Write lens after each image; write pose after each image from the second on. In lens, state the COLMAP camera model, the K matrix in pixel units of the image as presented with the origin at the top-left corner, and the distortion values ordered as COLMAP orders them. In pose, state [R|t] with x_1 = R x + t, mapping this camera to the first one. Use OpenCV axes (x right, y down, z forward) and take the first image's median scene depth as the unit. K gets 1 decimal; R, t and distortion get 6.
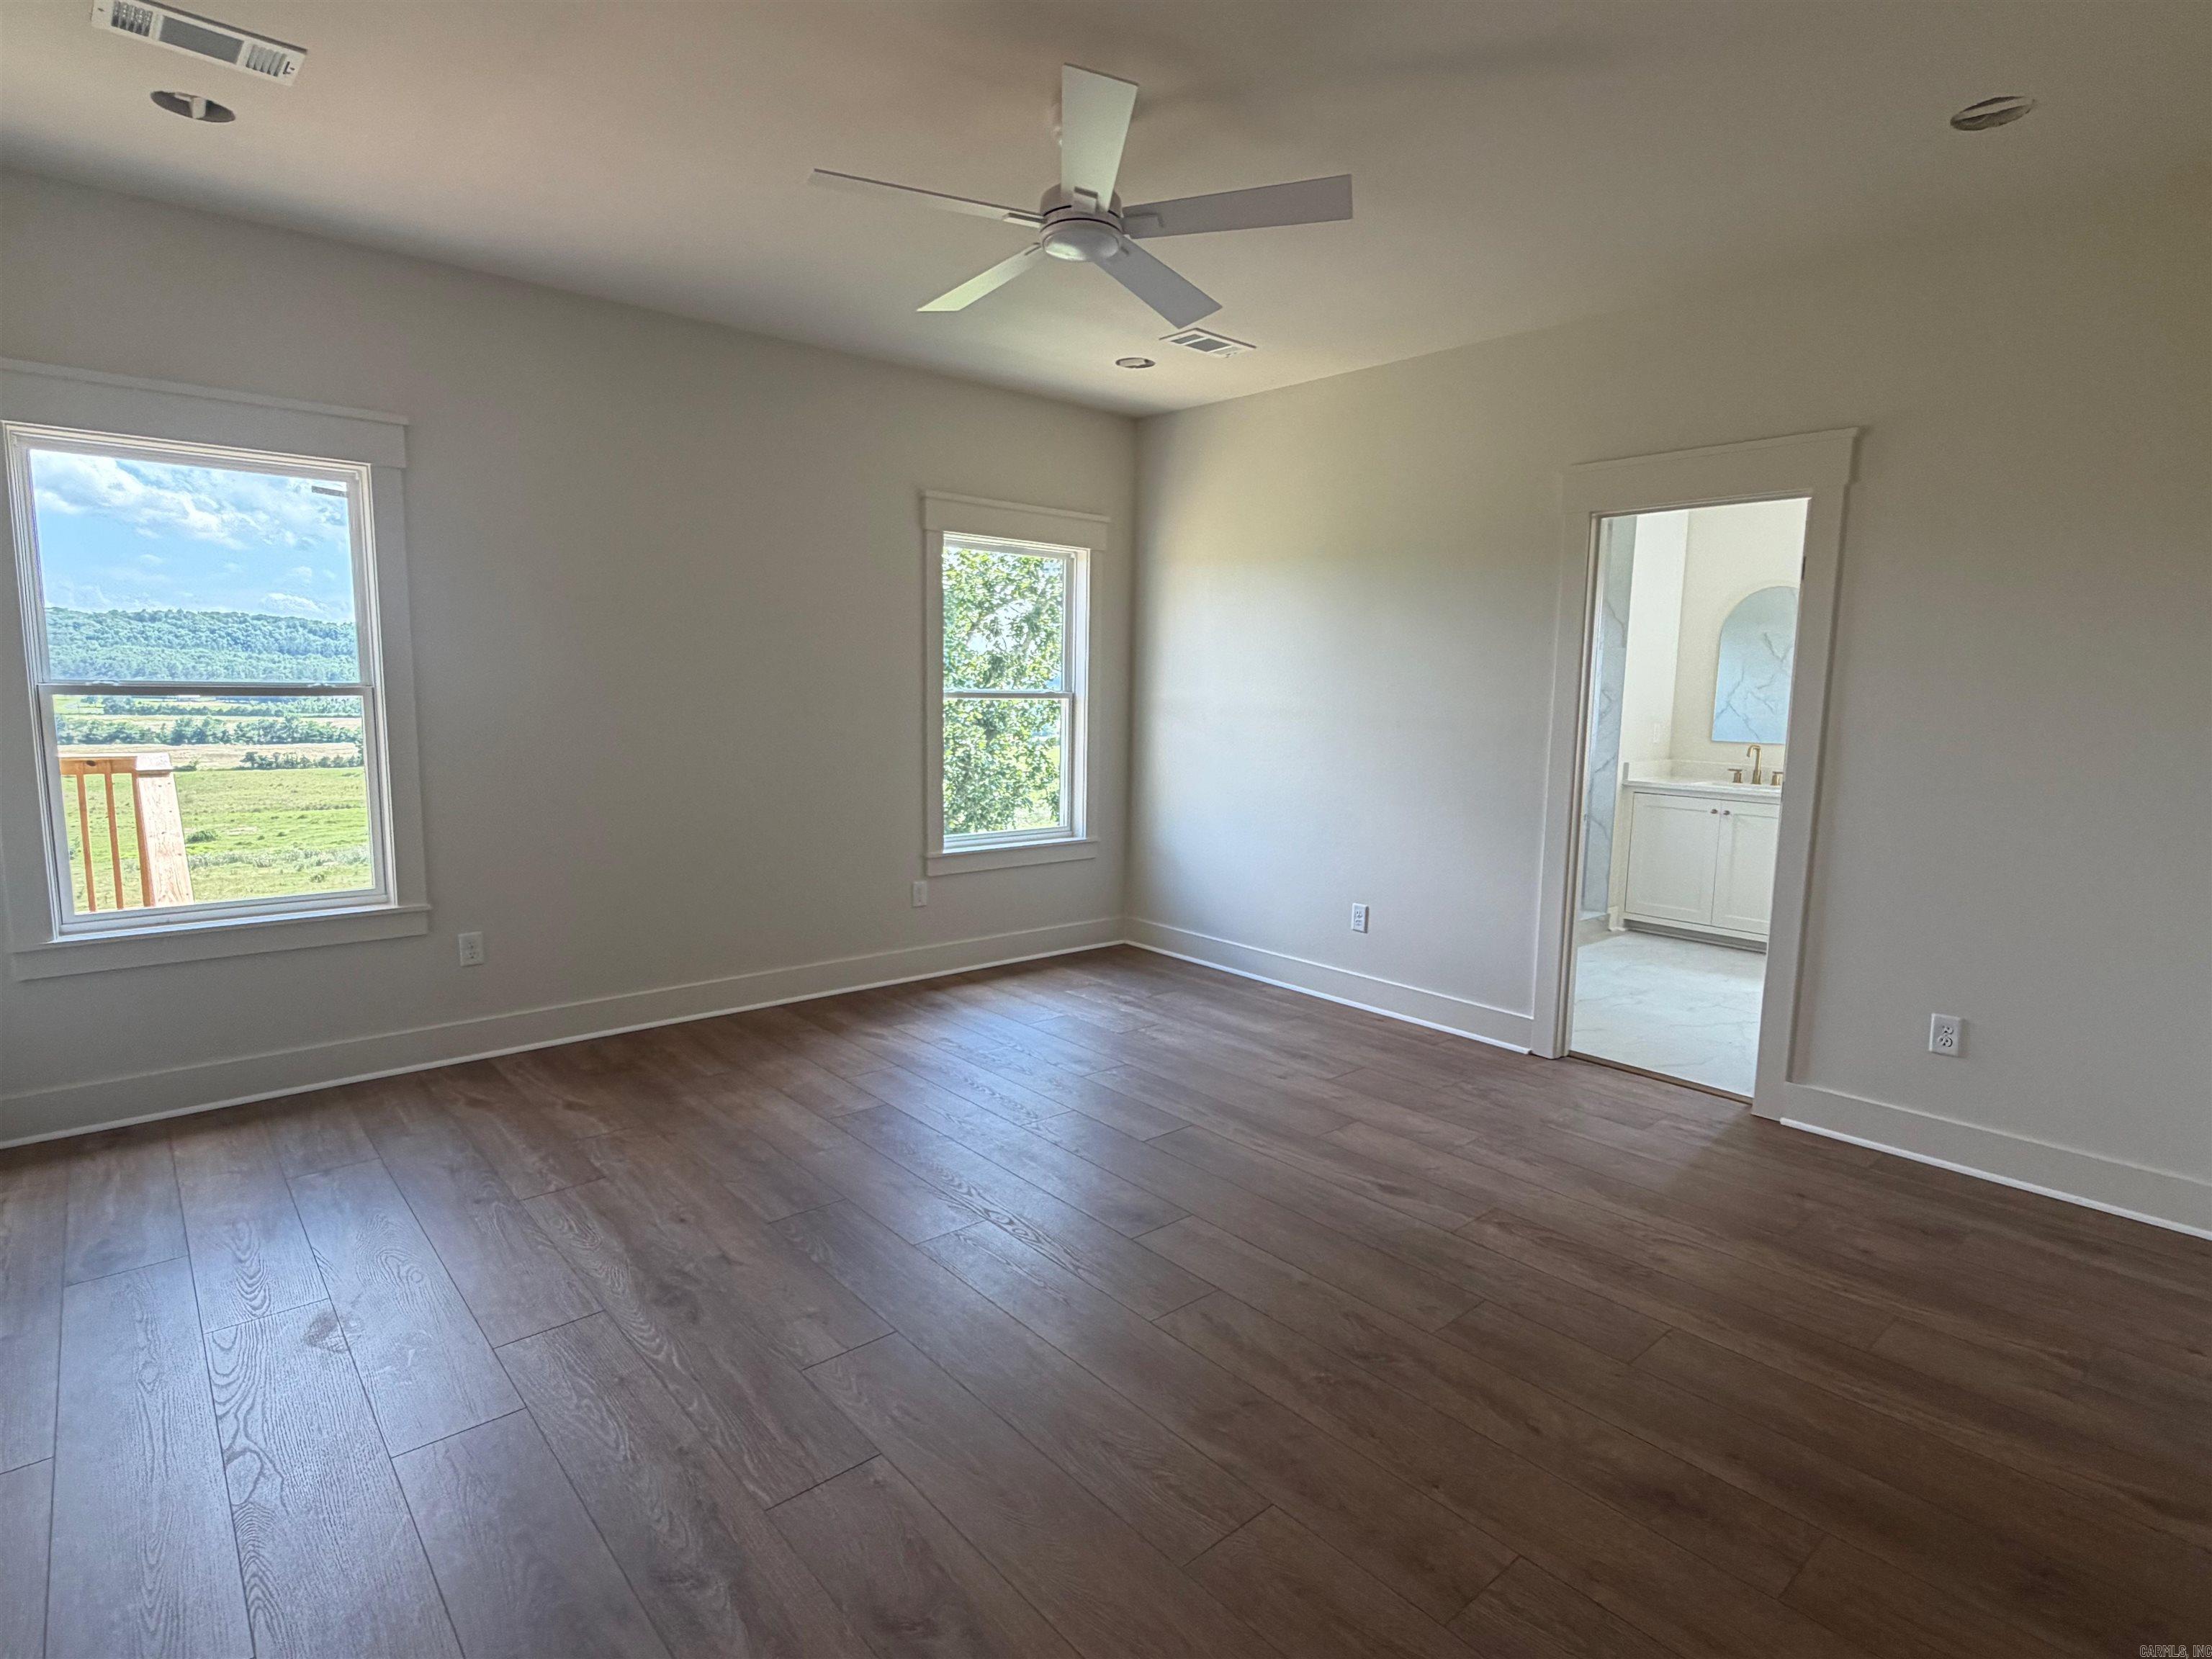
lens RADIAL K [[1152.9, 0, 1109.9], [0, 1152.9, 830.0], [0, 0, 1]] dist [0.001942, 0.000244]
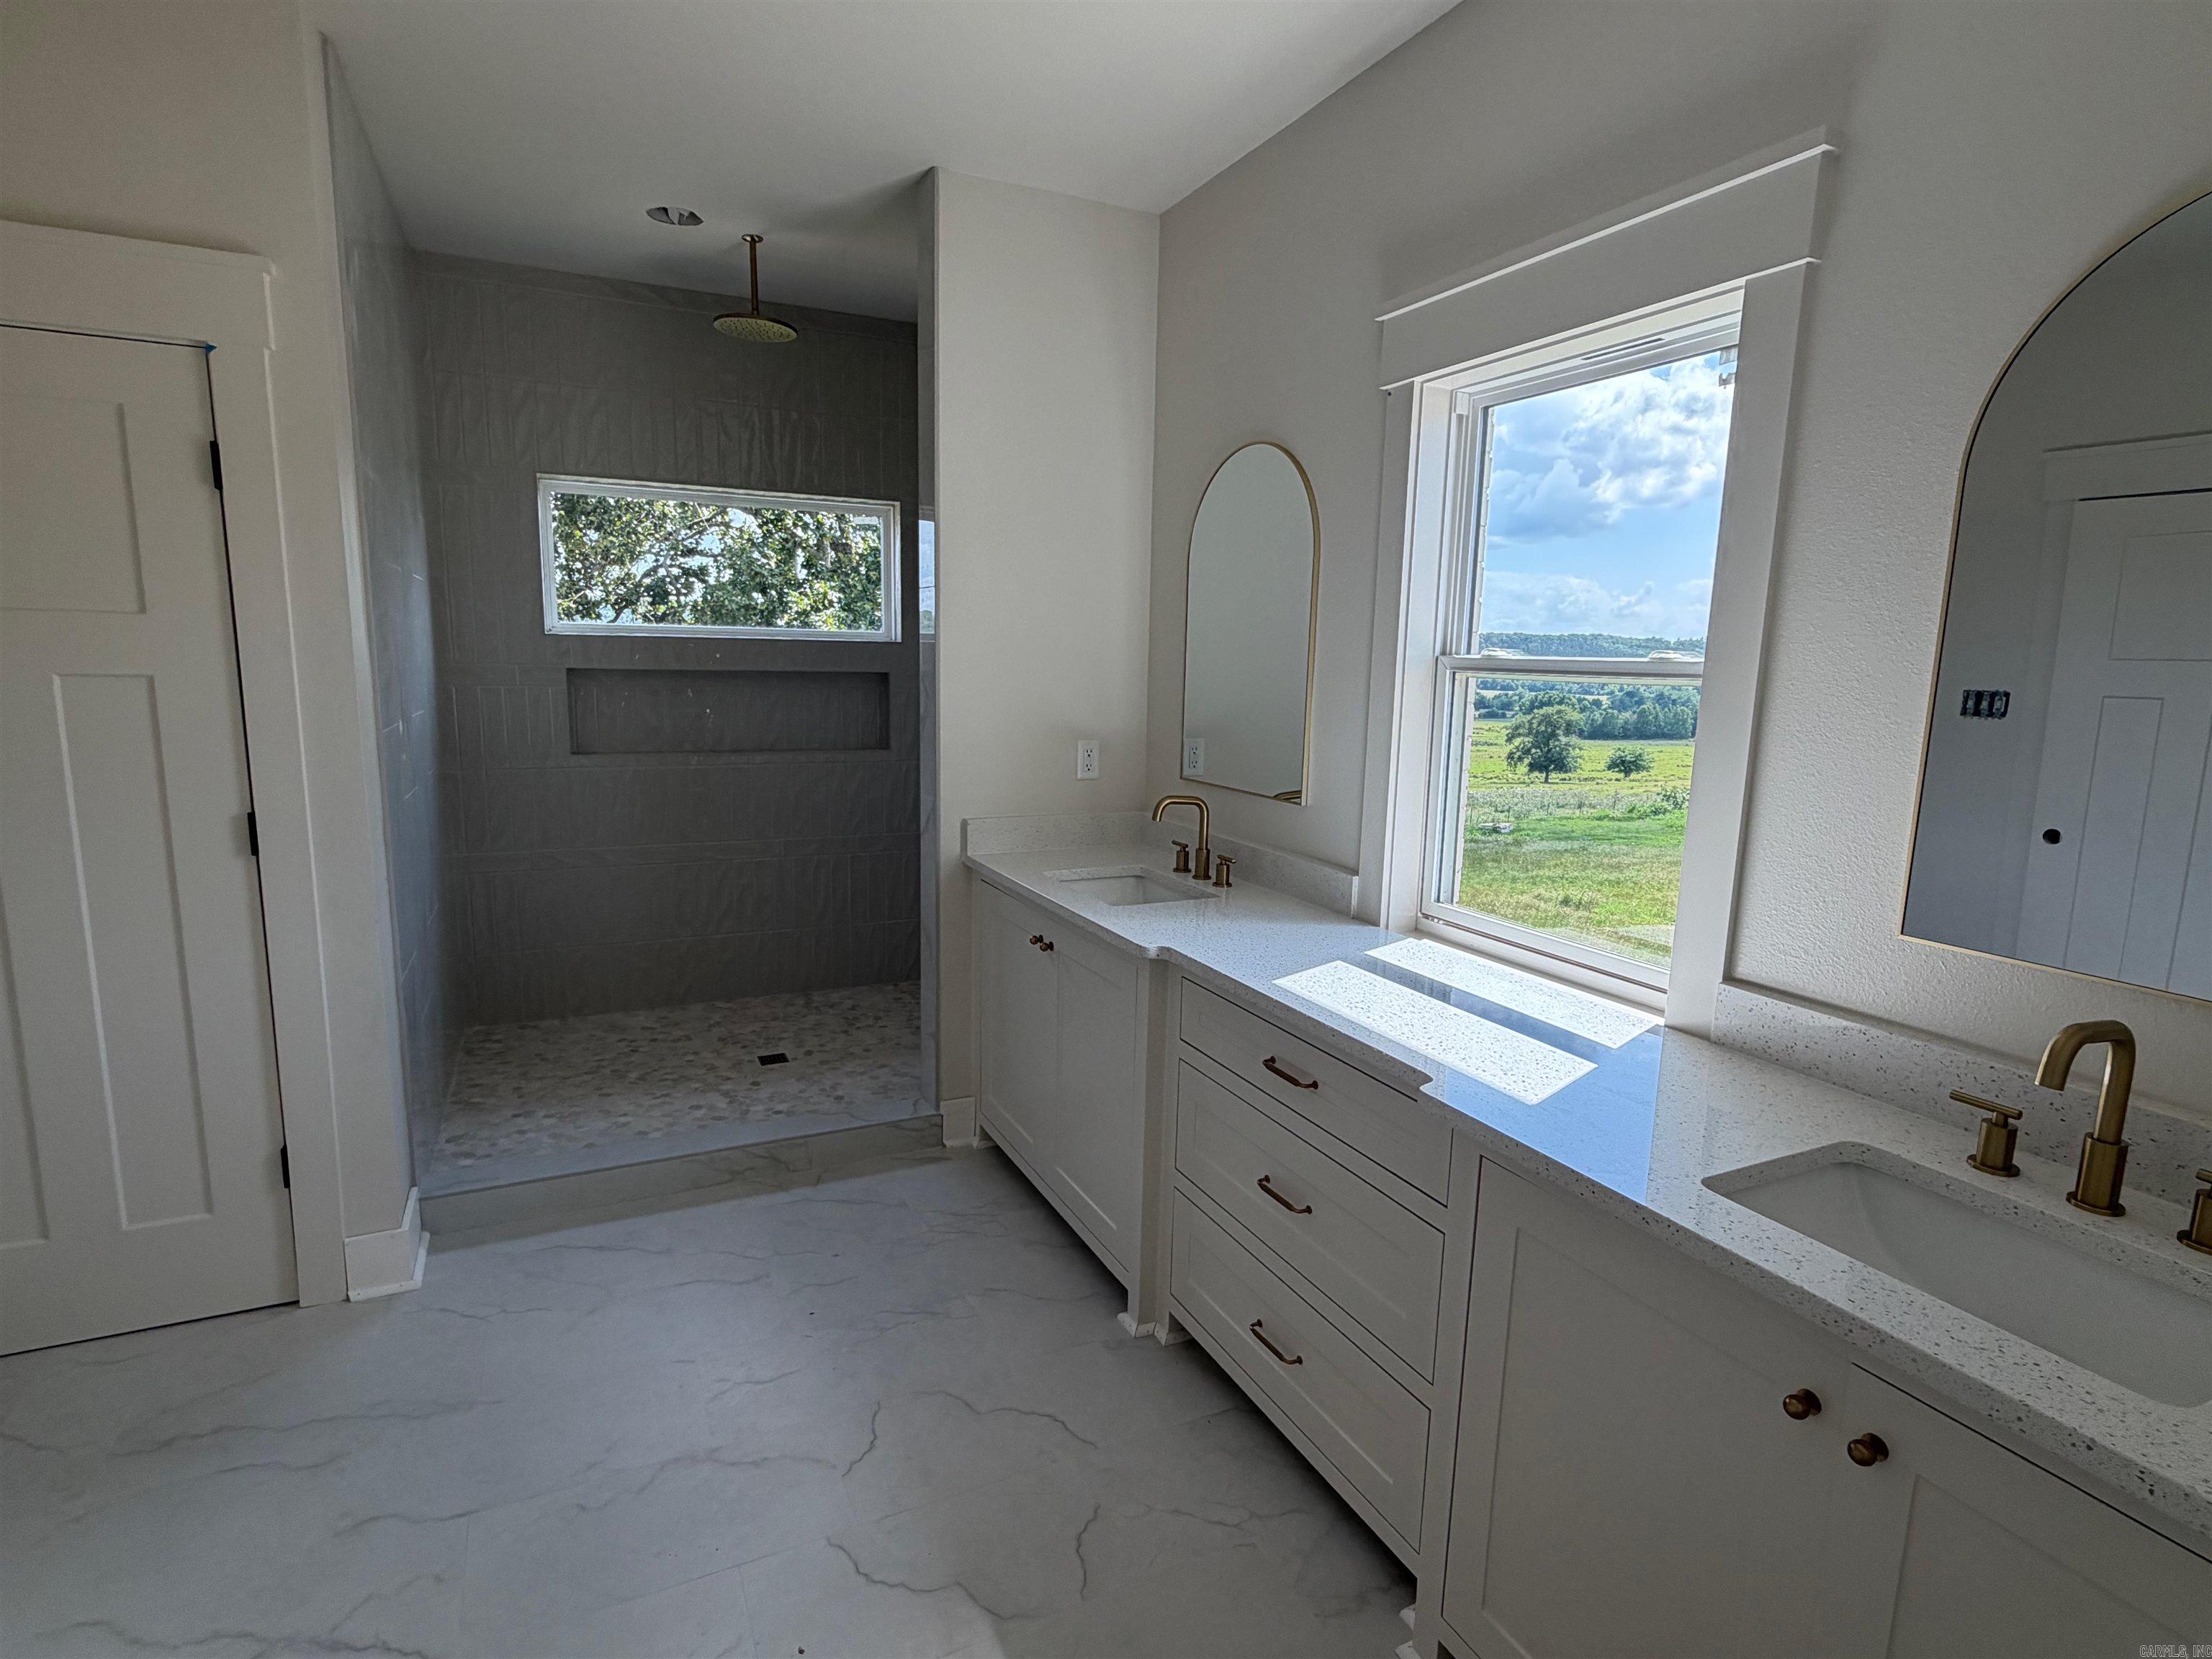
lens RADIAL K [[1118.2, 0, 1104.7], [0, 1118.2, 831.3], [0, 0, 1]] dist [-0.003107, -0.000100]
pose [[0.966517, 0.040727, -0.253350, 0.443416], [-0.032325, 0.998783, 0.037238, -0.104518], [0.254559, -0.027802, 0.966658, 0.778963]]
